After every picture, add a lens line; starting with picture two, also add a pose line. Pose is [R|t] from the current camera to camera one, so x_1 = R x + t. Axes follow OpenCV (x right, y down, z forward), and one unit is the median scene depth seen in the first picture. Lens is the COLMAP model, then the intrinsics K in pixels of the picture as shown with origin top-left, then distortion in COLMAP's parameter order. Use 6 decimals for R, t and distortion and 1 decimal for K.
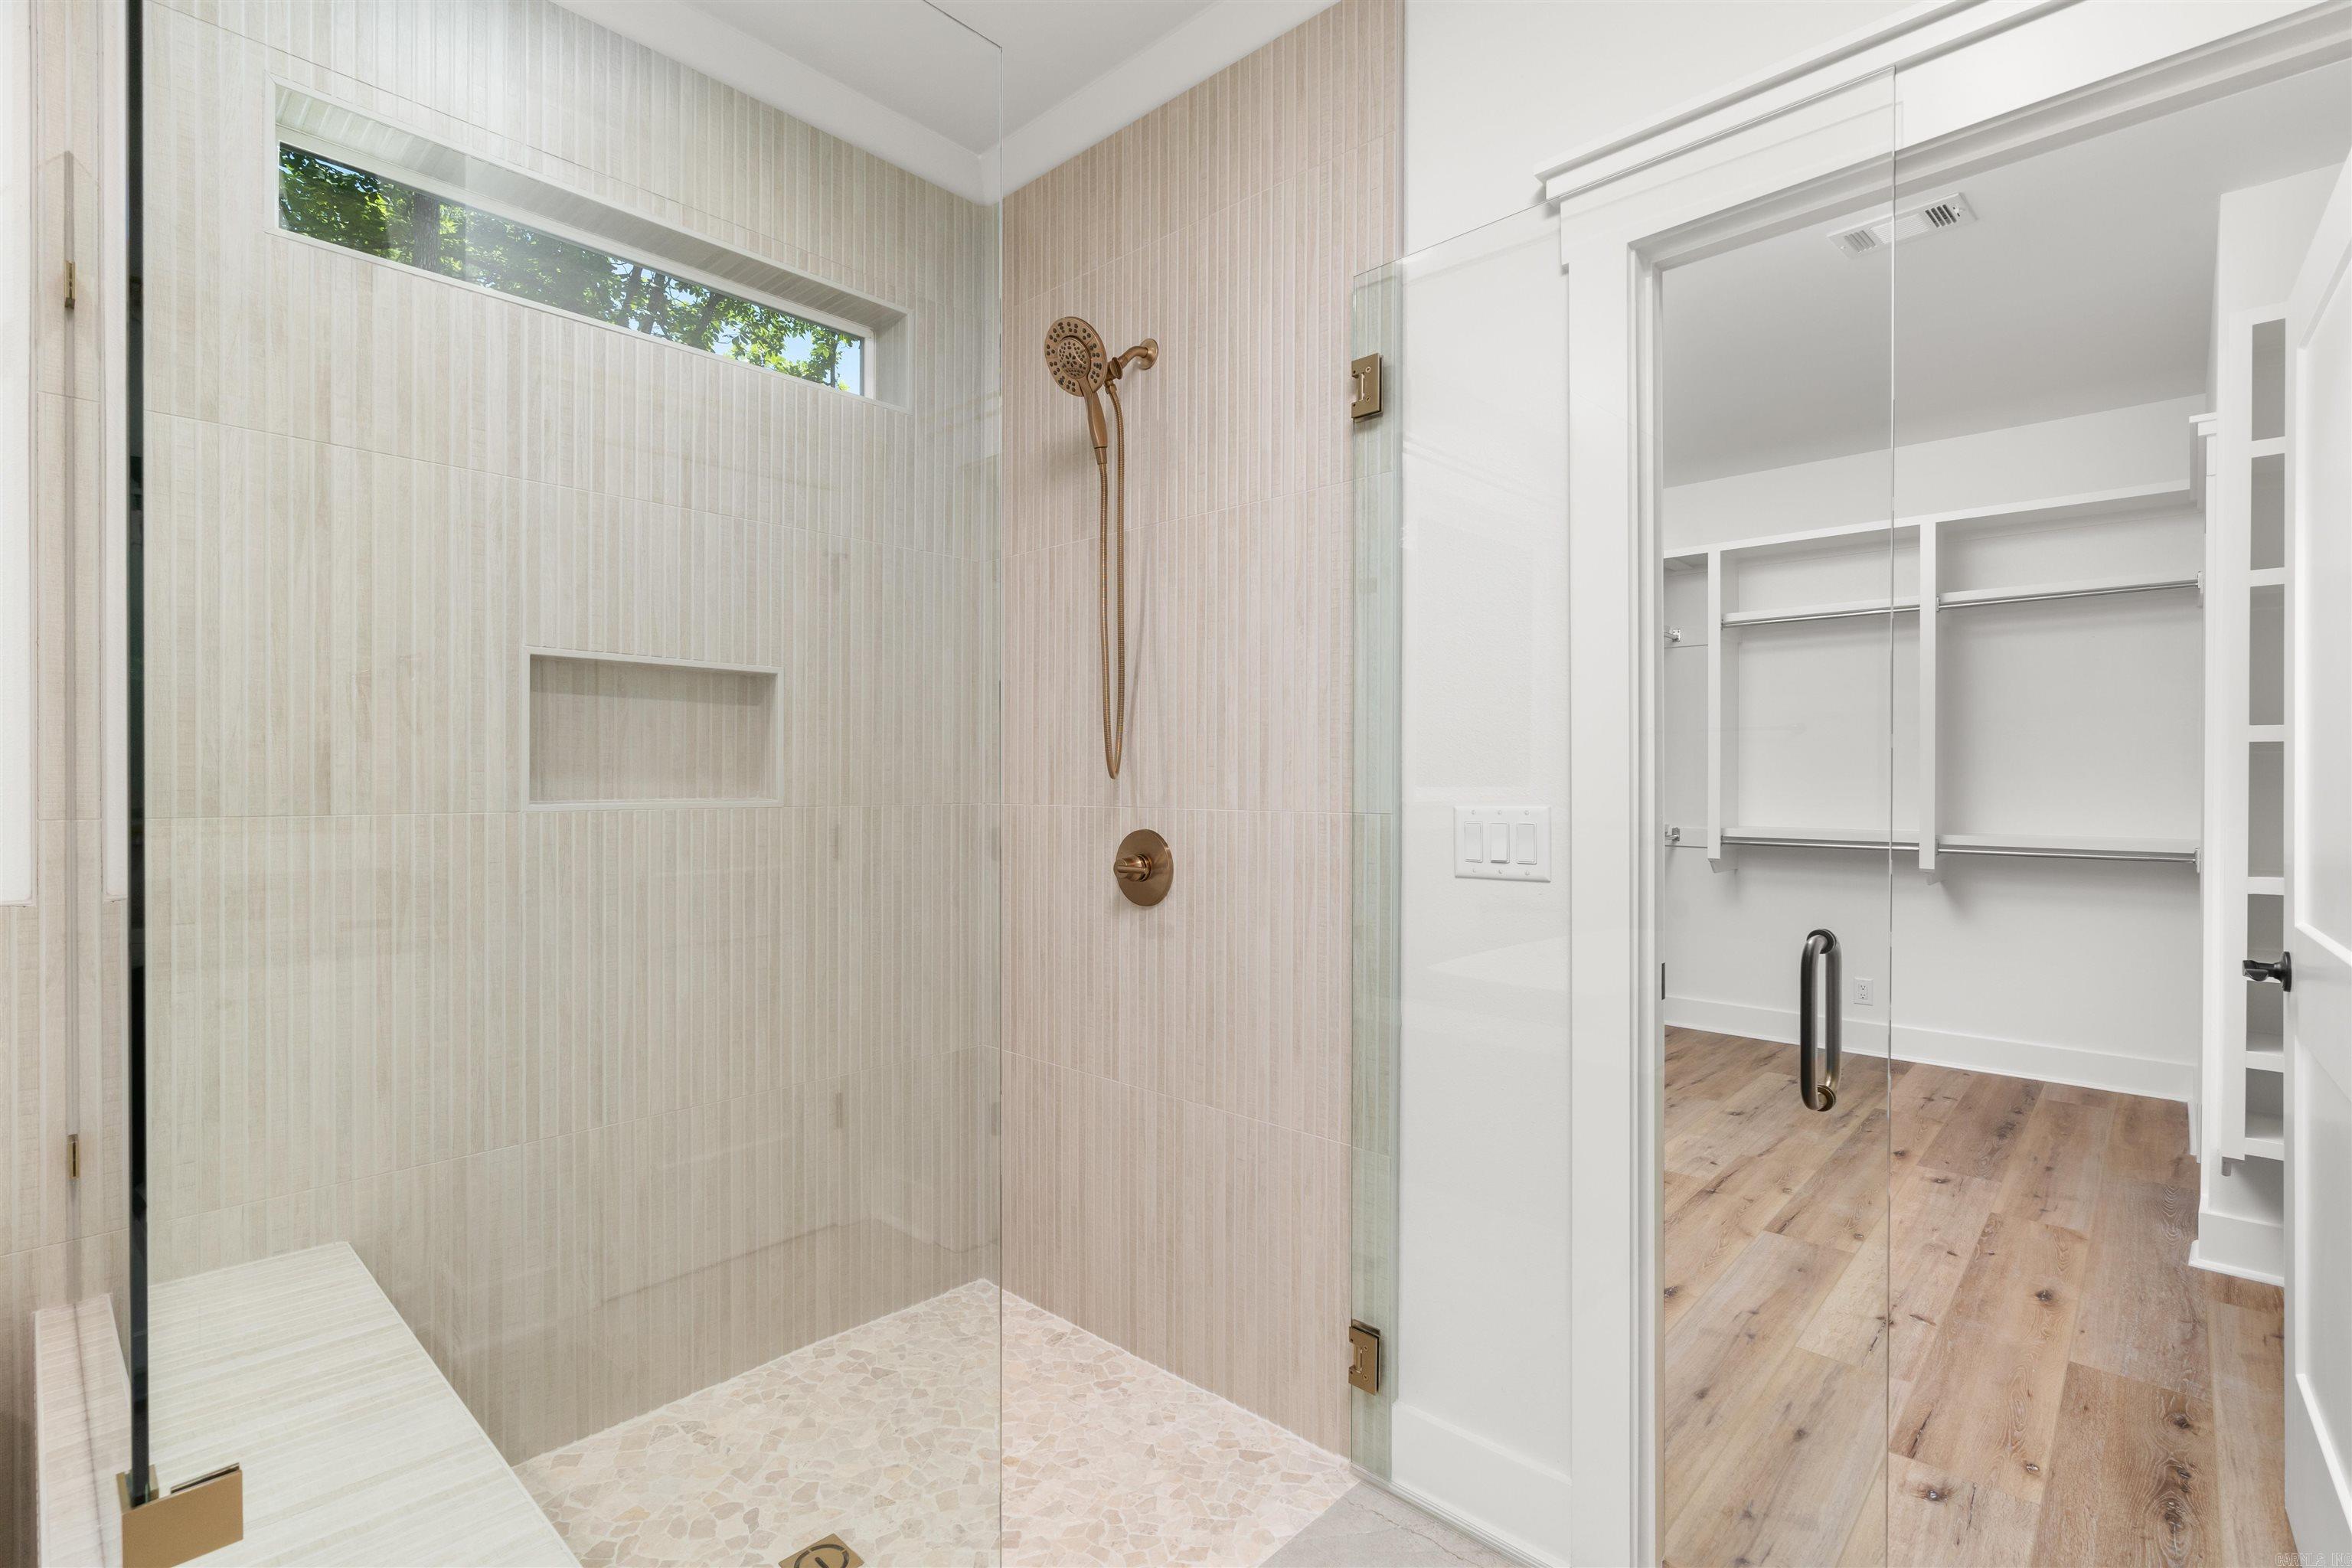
lens RADIAL K [[1084.5, 0, 1176.0], [0, 1084.5, 784.0], [0, 0, 1]] dist [-0.002054, -0.000131]
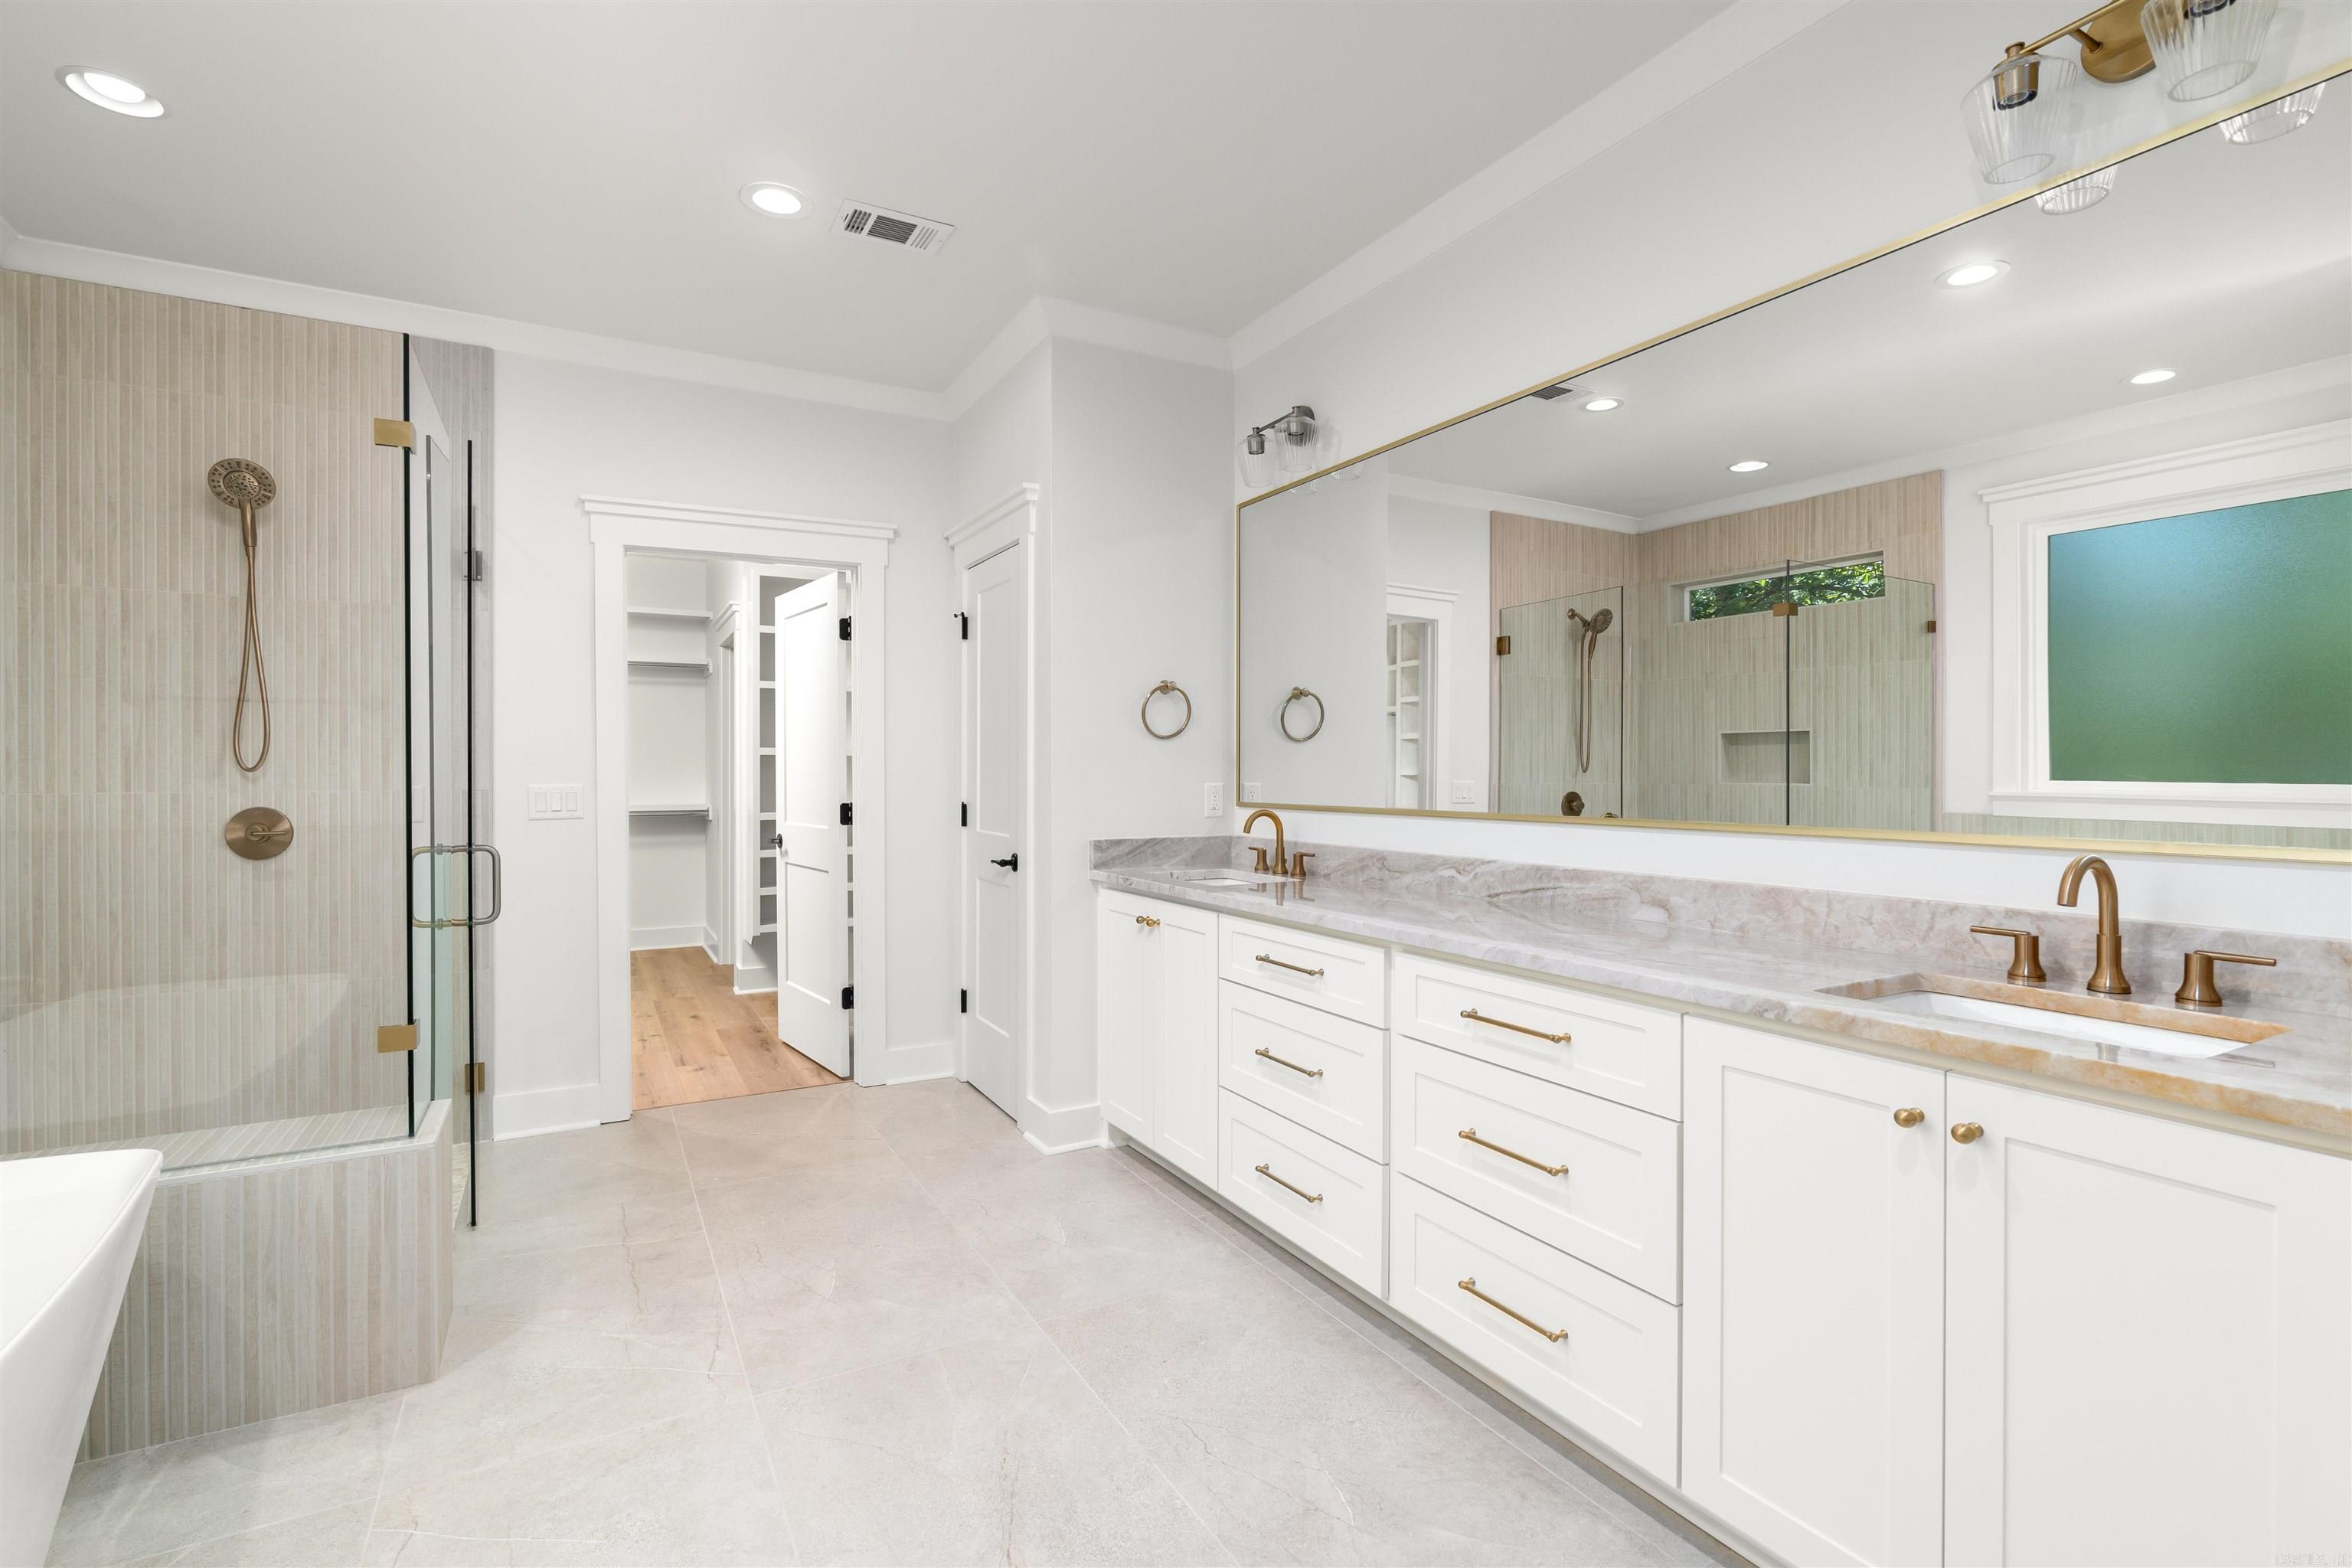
lens RADIAL K [[1084.5, 0, 1176.0], [0, 1084.5, 784.0], [0, 0, 1]] dist [-0.002054, -0.000131]
pose [[0.306787, -0.012302, 0.951699, -1.063366], [0.002567, 0.999924, 0.012098, -0.003106], [-0.951775, -0.001268, 0.306795, -0.628615]]
